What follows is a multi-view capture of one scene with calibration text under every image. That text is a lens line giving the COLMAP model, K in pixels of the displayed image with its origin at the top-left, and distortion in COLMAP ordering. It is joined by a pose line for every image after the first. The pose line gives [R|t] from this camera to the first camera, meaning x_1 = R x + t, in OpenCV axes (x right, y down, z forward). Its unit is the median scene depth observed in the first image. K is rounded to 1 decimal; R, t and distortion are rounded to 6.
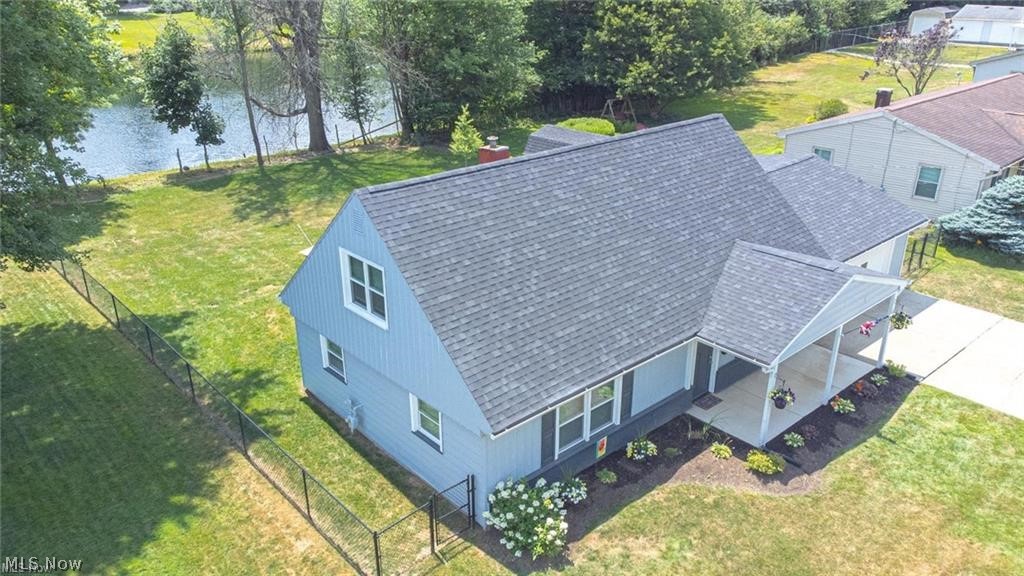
lens RADIAL K [[778.1, 0, 512.0], [0, 778.1, 288.0], [0, 0, 1]] dist [0.041370, -0.000026]
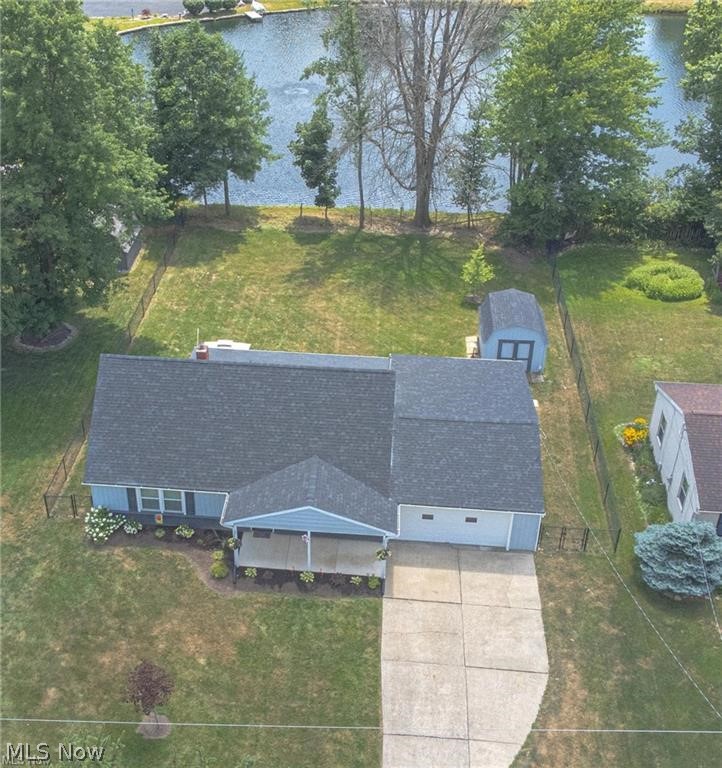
lens RADIAL K [[1017.4, 0, 285.7], [0, 1017.4, 384.0], [0, 0, 1]] dist [0.101655, -0.281551]
pose [[0.666711, 0.404051, -0.626290, 0.806485], [-0.288195, 0.914698, 0.283322, -0.411843], [0.687342, -0.008400, 0.726285, -0.276910]]
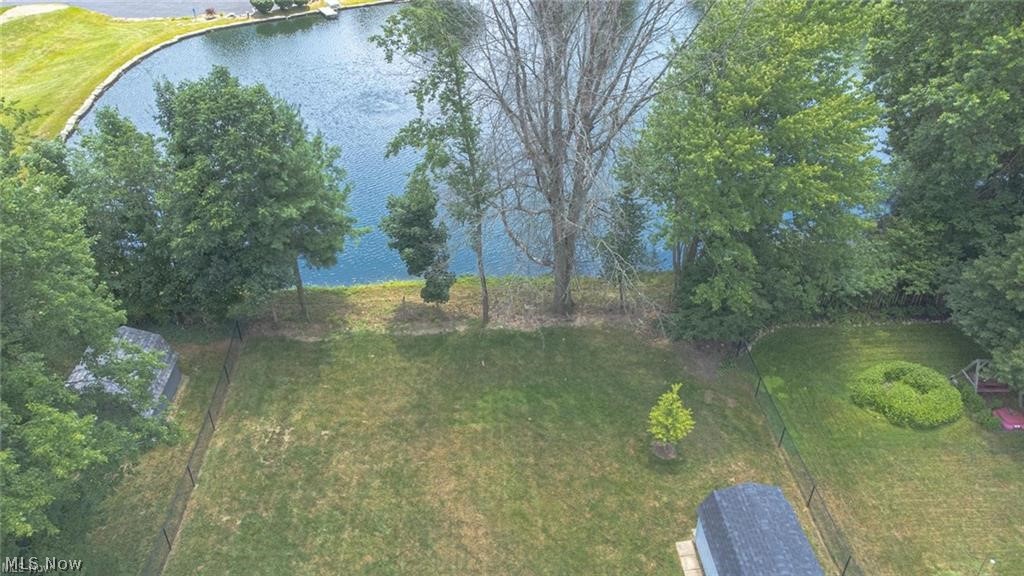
lens RADIAL K [[778.1, 0, 512.0], [0, 778.1, 288.0], [0, 0, 1]] dist [0.041370, -0.000026]
pose [[0.786516, 0.353372, -0.506479, 0.179273], [-0.244612, 0.931297, 0.269909, -0.526804], [0.567060, -0.088397, 0.818919, 0.311318]]
